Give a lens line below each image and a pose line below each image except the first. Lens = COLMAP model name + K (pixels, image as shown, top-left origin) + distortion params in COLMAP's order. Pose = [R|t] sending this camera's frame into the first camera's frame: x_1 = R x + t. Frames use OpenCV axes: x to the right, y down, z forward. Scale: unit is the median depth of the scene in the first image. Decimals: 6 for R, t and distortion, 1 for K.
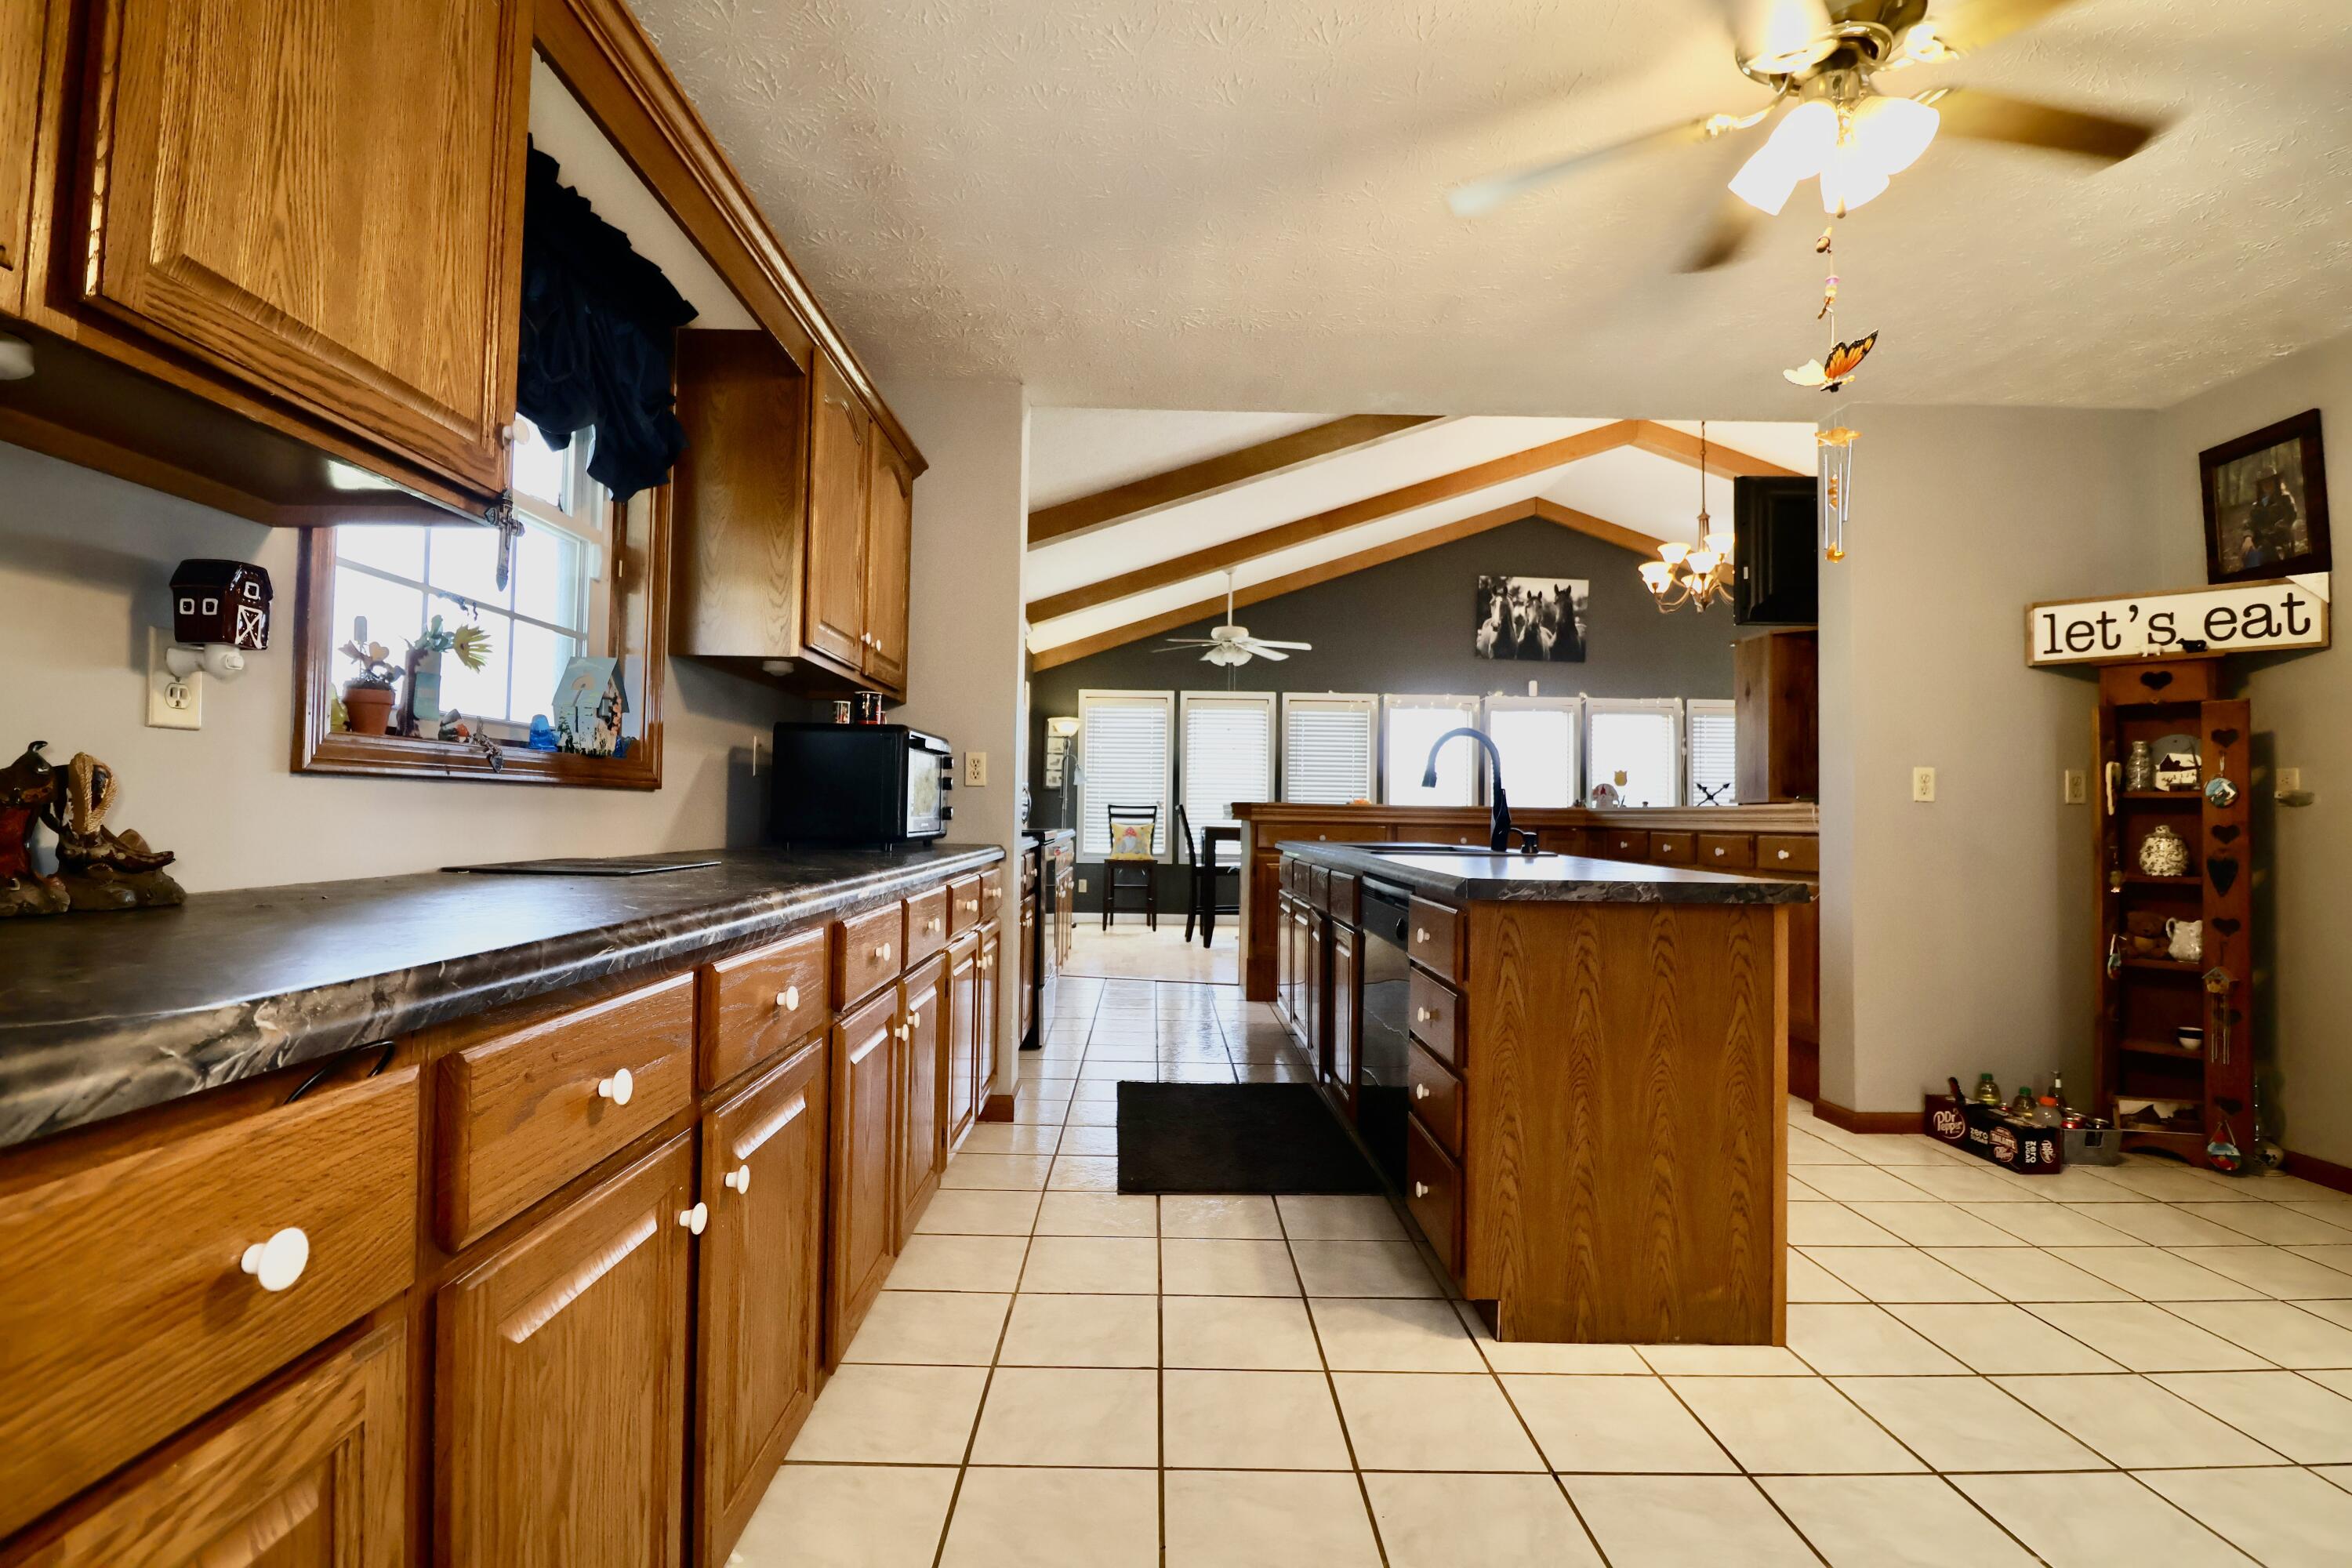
lens RADIAL K [[1102.4, 0, 1161.6], [0, 1102.4, 782.0], [0, 0, 1]] dist [-0.016658, -0.006855]
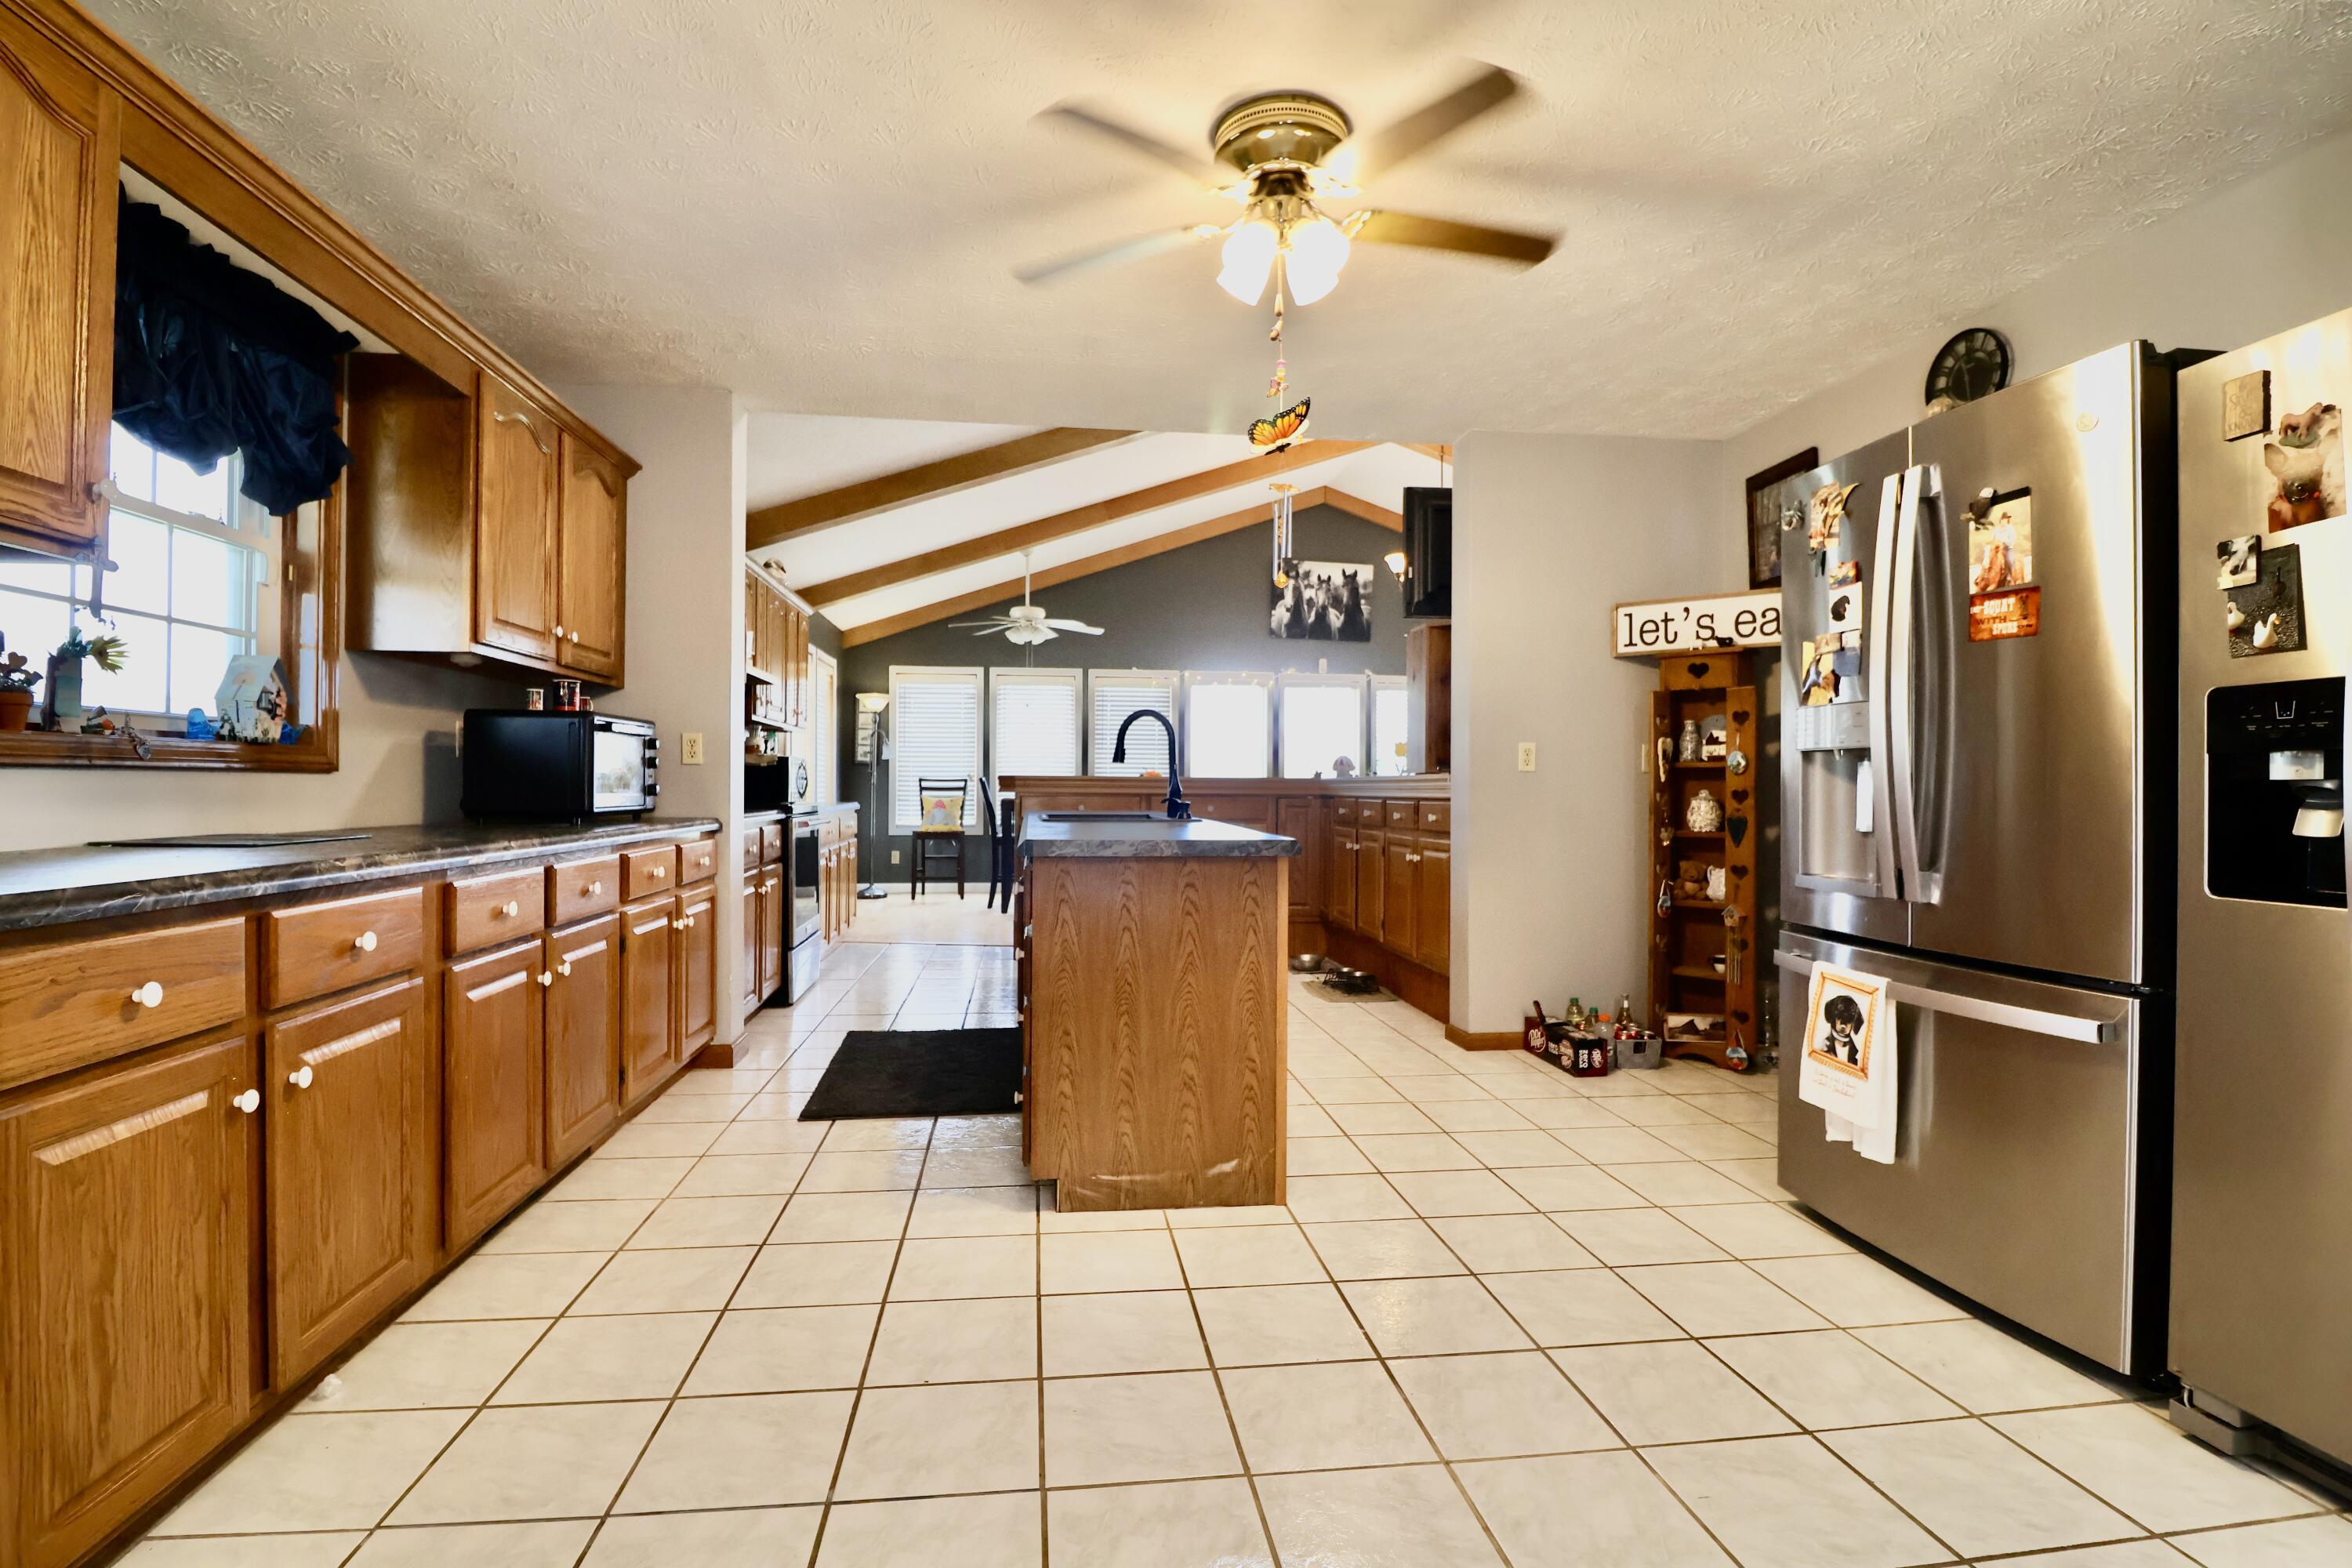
lens RADIAL K [[1102.4, 0, 1177.2], [0, 1102.4, 789.3], [0, 0, 1]] dist [-0.016658, -0.006855]
pose [[0.992439, -0.010206, 0.122310, 0.215378], [0.006165, 0.999424, 0.033371, -0.005922], [-0.122581, -0.032364, 0.991931, -0.171273]]
